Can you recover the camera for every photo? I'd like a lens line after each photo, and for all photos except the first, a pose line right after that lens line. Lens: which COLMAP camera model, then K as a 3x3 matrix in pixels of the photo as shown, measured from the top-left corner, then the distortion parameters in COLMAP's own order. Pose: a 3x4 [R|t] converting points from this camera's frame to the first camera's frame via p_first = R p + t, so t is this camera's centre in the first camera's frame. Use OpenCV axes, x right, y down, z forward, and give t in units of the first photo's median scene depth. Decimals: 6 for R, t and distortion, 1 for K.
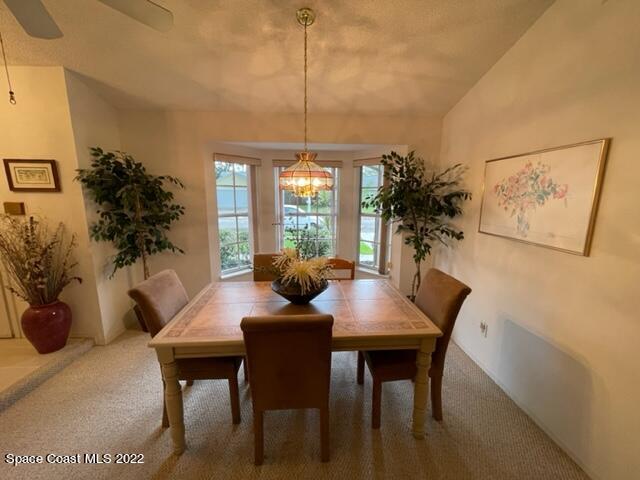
lens RADIAL K [[259.2, 0, 320.3], [0, 259.2, 241.5], [0, 0, 1]] dist [-0.001725, -0.000547]
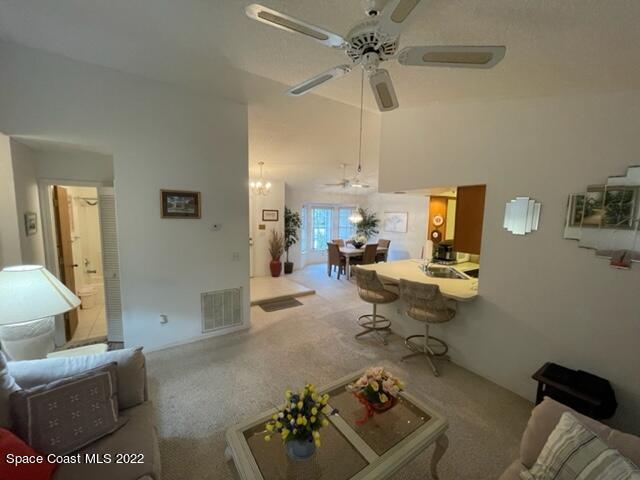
lens RADIAL K [[259.2, 0, 320.3], [0, 259.2, 241.5], [0, 0, 1]] dist [-0.001725, -0.000547]
pose [[0.853851, -0.049460, 0.518163, -2.047369], [0.082048, 0.995819, -0.040149, 0.189252], [-0.514011, 0.076795, 0.854339, -1.655102]]
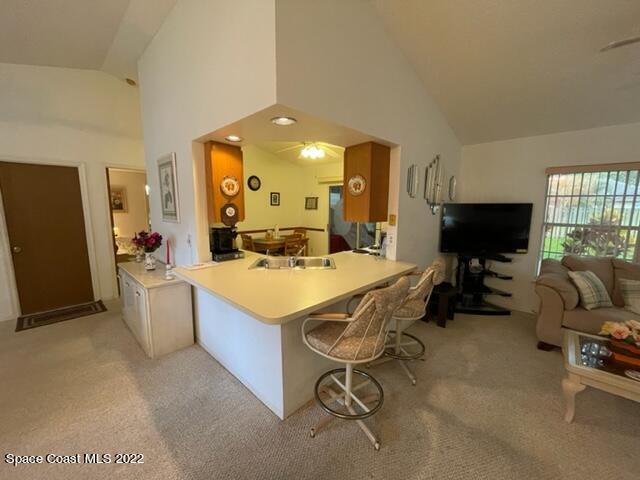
lens RADIAL K [[259.2, 0, 320.3], [0, 259.2, 241.5], [0, 0, 1]] dist [-0.001725, -0.000547]
pose [[-0.694262, -0.113731, 0.710680, -1.427707], [0.116189, 0.956773, 0.266619, 0.011604], [-0.710282, 0.267677, -0.651037, -0.045607]]
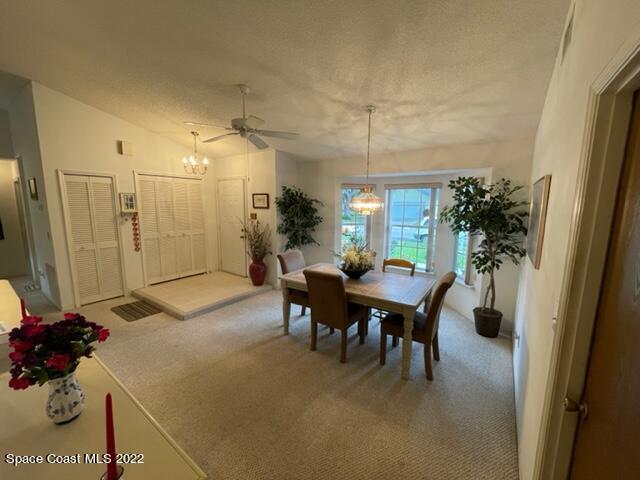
lens RADIAL K [[259.2, 0, 320.3], [0, 259.2, 241.5], [0, 0, 1]] dist [-0.001725, -0.000547]
pose [[0.788918, 0.086332, -0.608404, 0.564373], [-0.110983, 0.993818, -0.002889, 0.025899], [0.604394, 0.069801, 0.793622, -0.348546]]
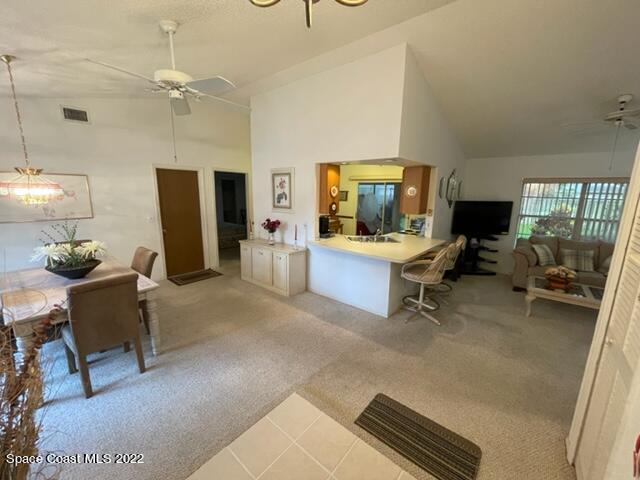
lens RADIAL K [[259.2, 0, 320.3], [0, 259.2, 241.5], [0, 0, 1]] dist [-0.001725, -0.000547]
pose [[-0.736448, -0.152418, 0.659101, -1.492286], [0.095726, 0.941006, 0.324569, -0.213553], [-0.669688, 0.302121, -0.678411, 0.777048]]
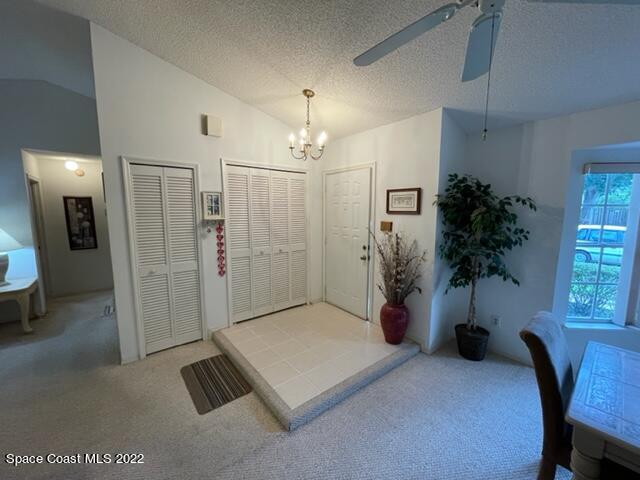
lens RADIAL K [[259.2, 0, 320.3], [0, 259.2, 241.5], [0, 0, 1]] dist [-0.001725, -0.000547]
pose [[0.589291, 0.092402, -0.802620, -0.296885], [-0.140430, 0.990031, 0.010873, -0.016304], [0.795623, 0.106304, 0.596392, -0.056115]]
